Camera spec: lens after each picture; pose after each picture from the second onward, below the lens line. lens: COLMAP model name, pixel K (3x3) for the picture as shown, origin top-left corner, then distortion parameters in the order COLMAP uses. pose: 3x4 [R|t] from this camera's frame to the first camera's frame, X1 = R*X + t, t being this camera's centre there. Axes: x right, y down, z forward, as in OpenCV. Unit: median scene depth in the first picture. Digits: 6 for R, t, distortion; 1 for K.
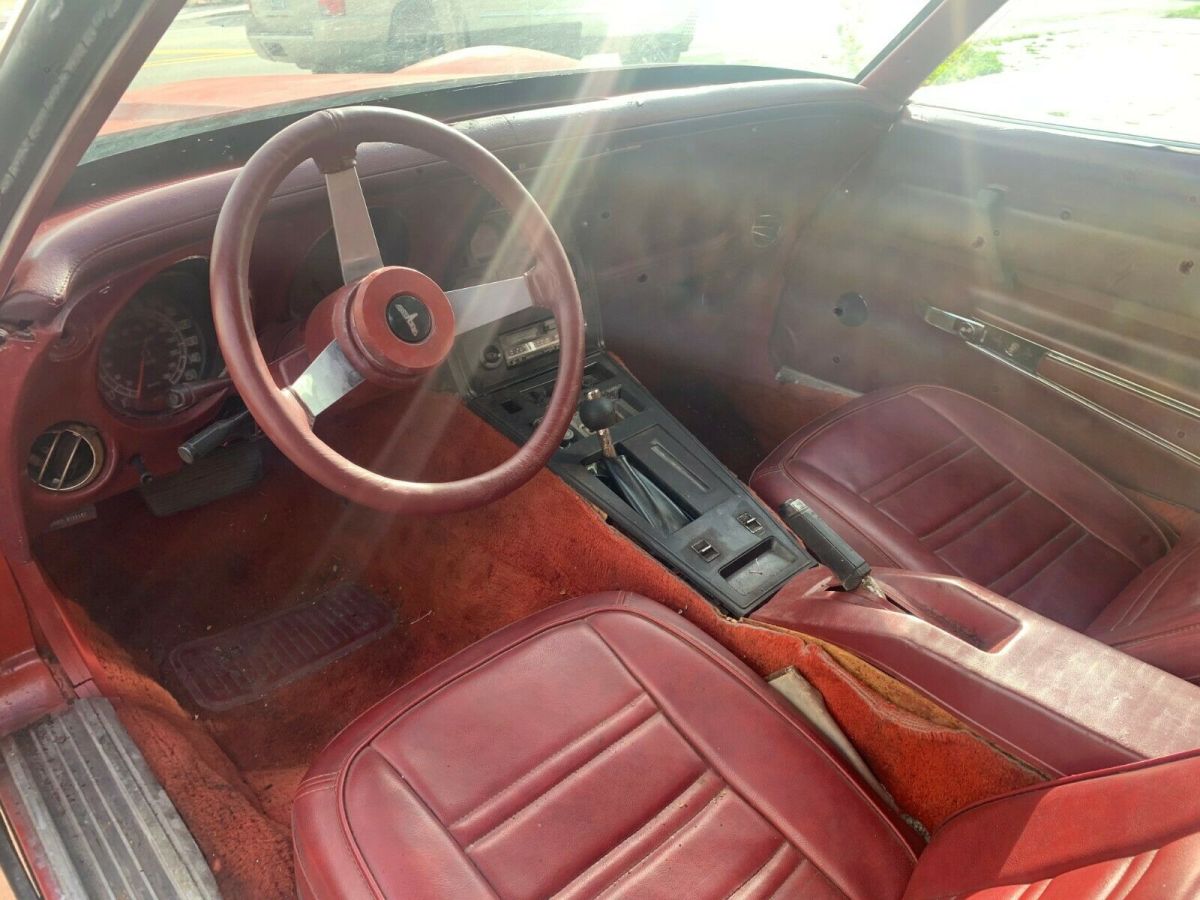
lens RADIAL K [[930.8, 0, 606.8], [0, 930.8, 449.1], [0, 0, 1]] dist [0.026670, -0.008707]
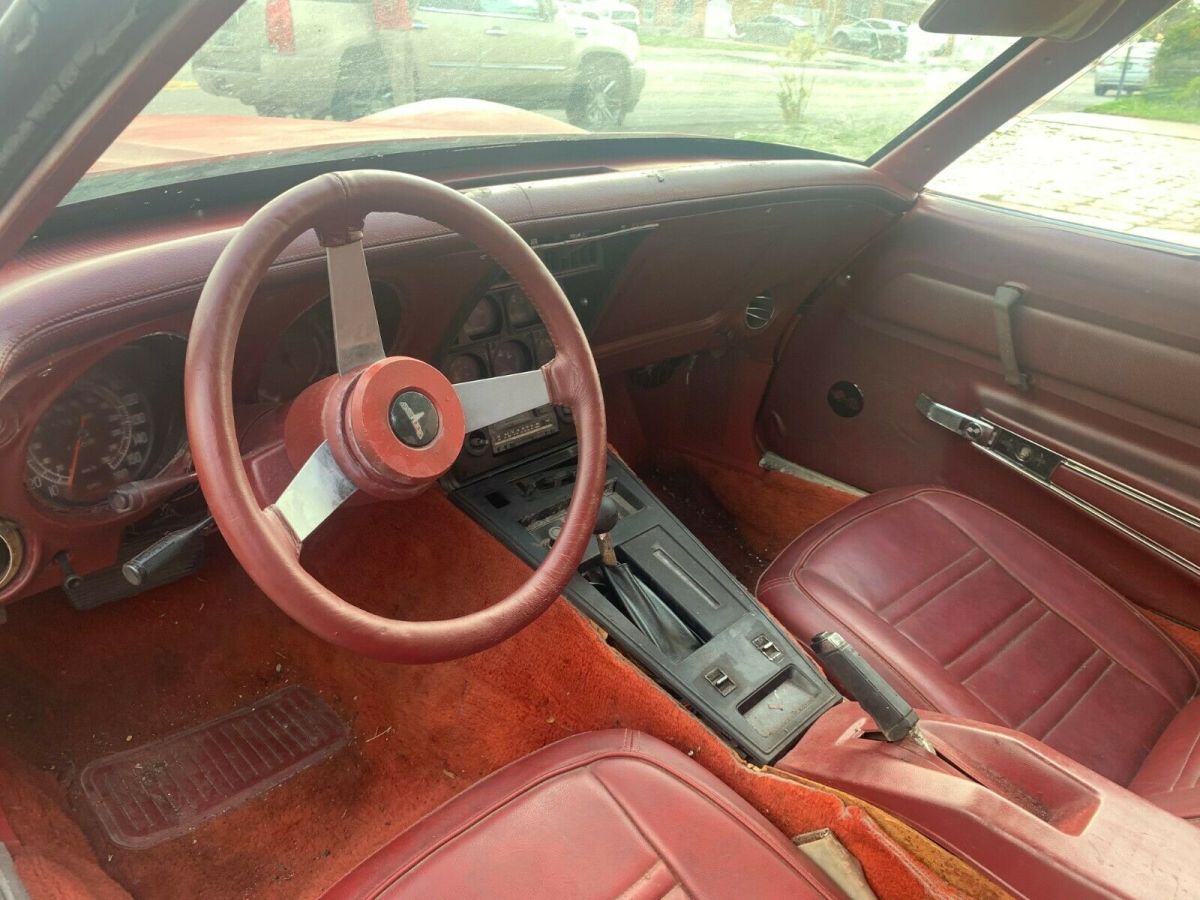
lens RADIAL K [[930.8, 0, 592.3], [0, 930.8, 451.0], [0, 0, 1]] dist [0.026670, -0.008707]
pose [[0.996909, 0.043754, 0.065255, -0.084227], [-0.040452, 0.997875, -0.051082, -0.059672], [-0.067351, 0.048285, 0.996560, 0.119728]]
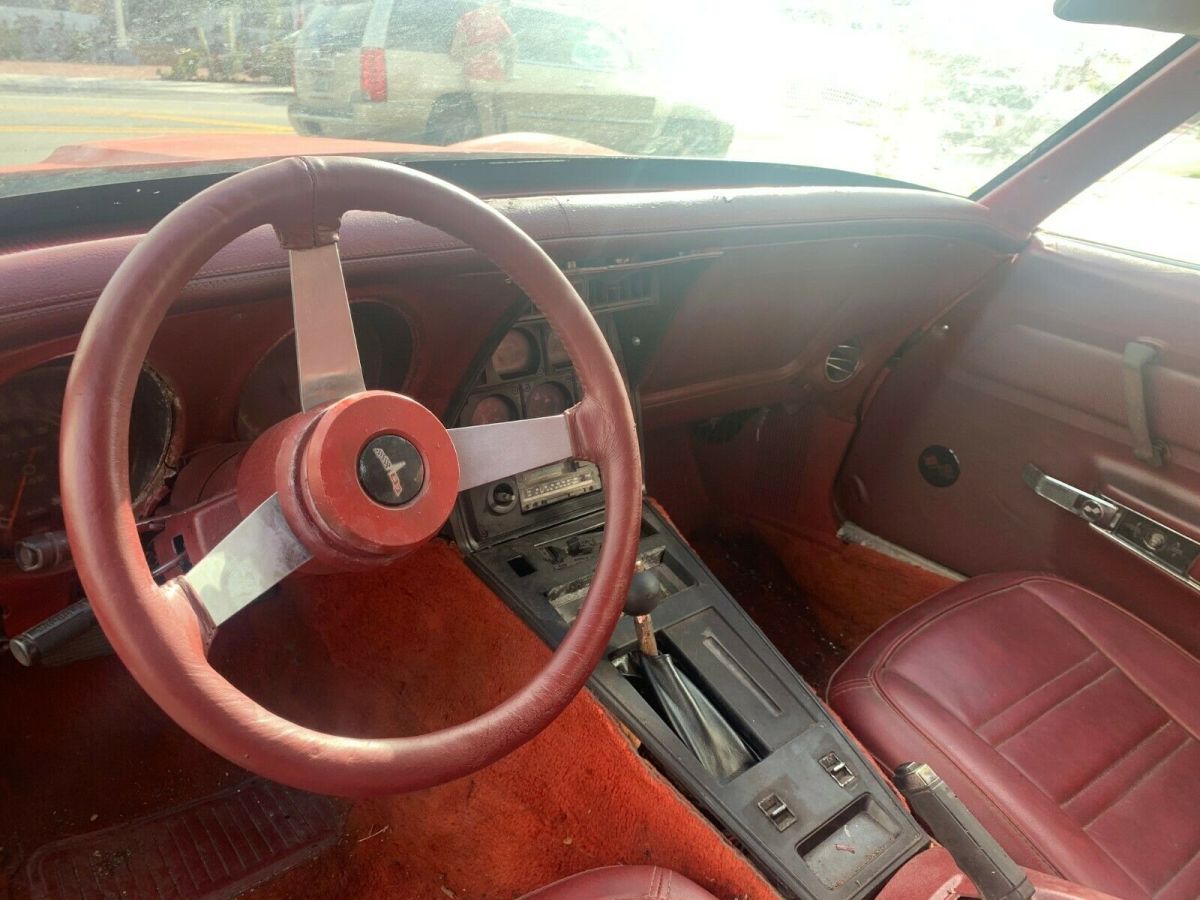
lens RADIAL K [[930.8, 0, 601.8], [0, 930.8, 446.1], [0, 0, 1]] dist [0.026670, -0.008707]
pose [[0.995799, 0.091046, -0.009774, -0.045881], [-0.091569, 0.990139, -0.106019, -0.080430], [0.000025, 0.106469, 0.994316, 0.268951]]
